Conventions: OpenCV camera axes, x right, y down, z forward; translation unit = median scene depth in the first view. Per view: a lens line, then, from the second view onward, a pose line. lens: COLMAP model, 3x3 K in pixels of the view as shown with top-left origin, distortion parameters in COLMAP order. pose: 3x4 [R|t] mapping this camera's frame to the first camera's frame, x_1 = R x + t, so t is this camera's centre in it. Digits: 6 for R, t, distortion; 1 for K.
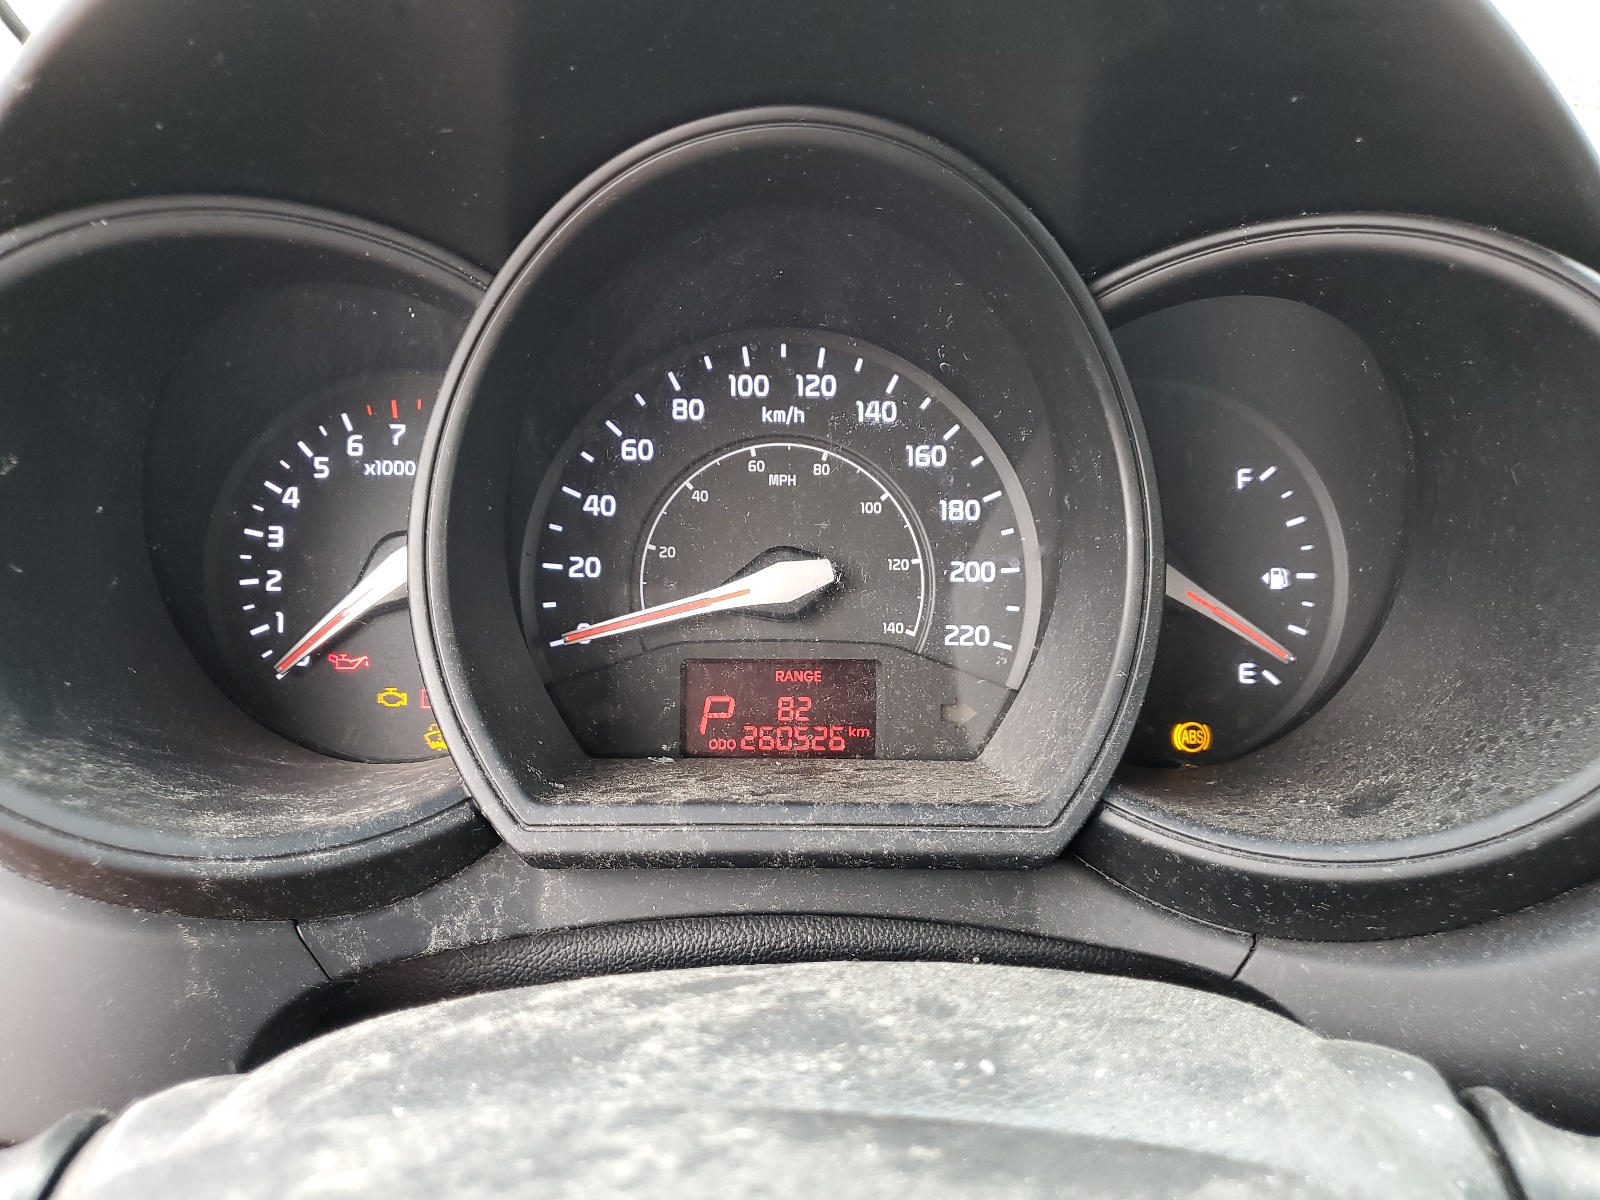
lens RADIAL K [[1227.4, 0, 799.0], [0, 1227.4, 599.8], [0, 0, 1]] dist [0.002238, 0.000195]
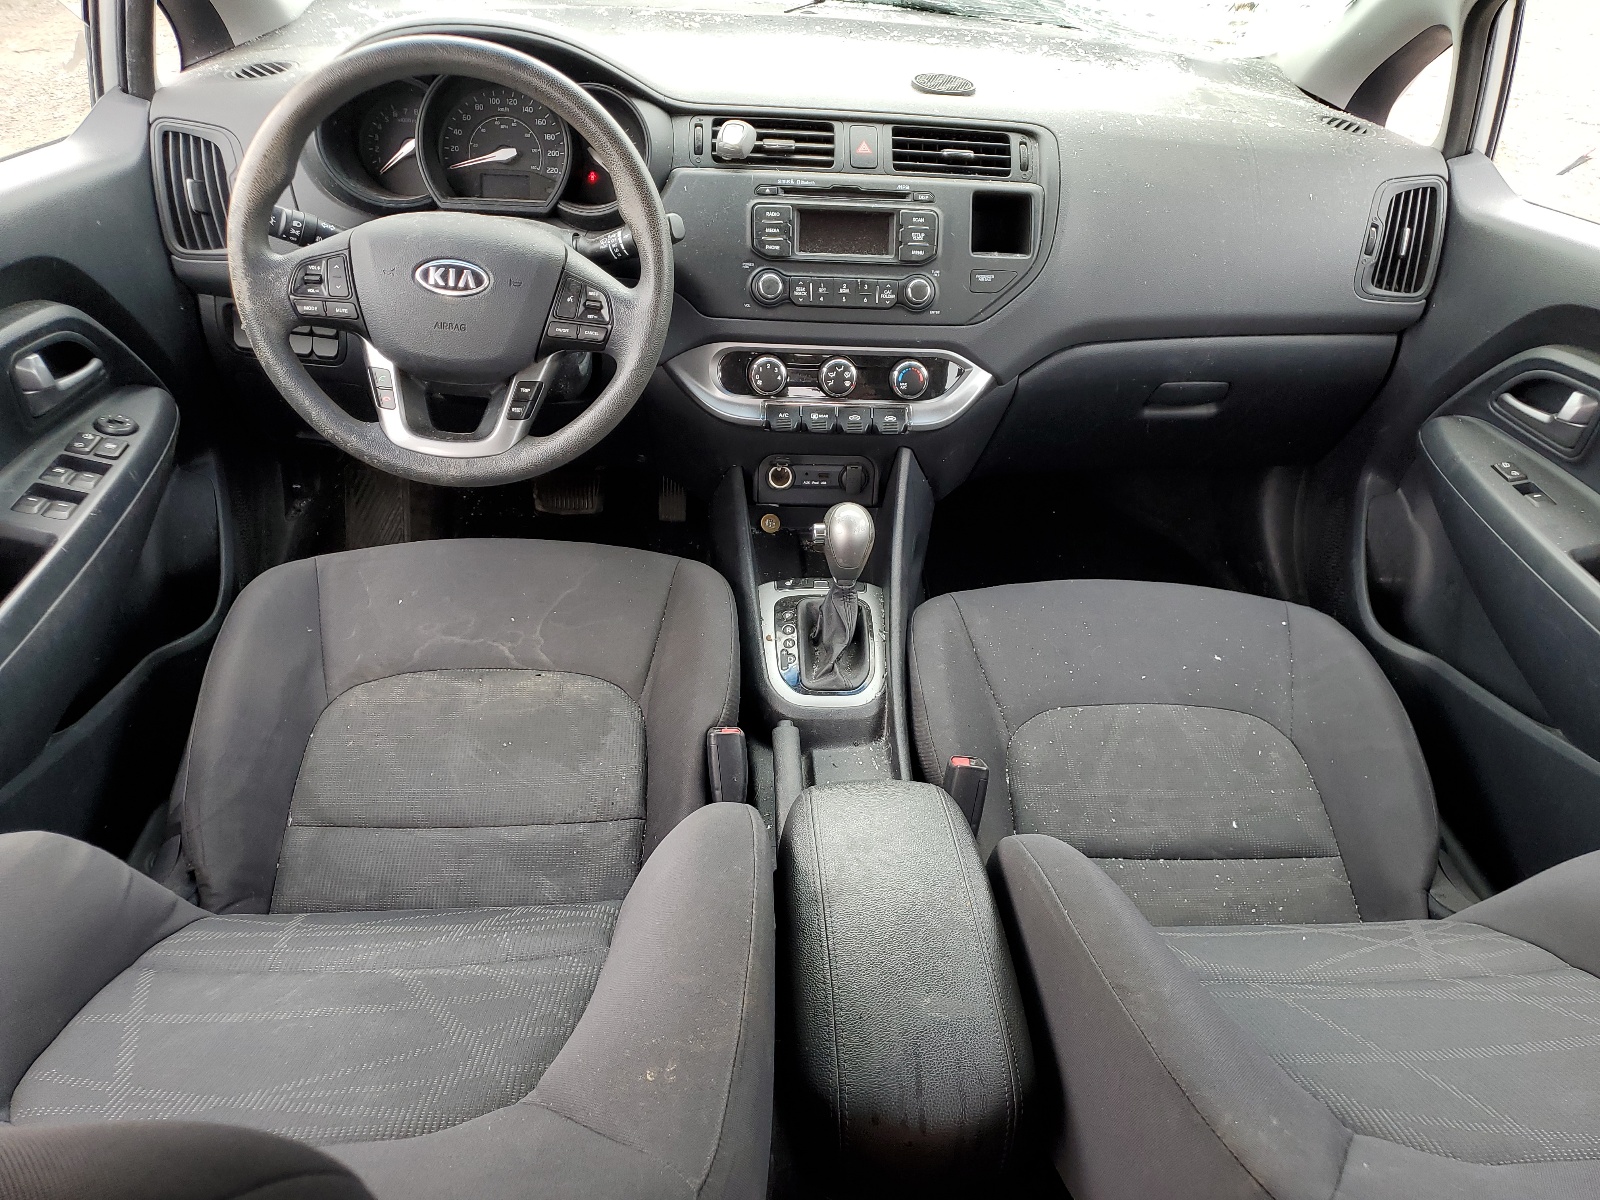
lens RADIAL K [[1227.4, 0, 802.0], [0, 1227.4, 597.0], [0, 0, 1]] dist [0.002238, 0.000195]
pose [[0.998528, 0.019112, 0.050753, 0.790908], [-0.034589, 0.945229, 0.324571, 0.017392], [-0.041770, -0.325848, 0.944499, -3.352936]]
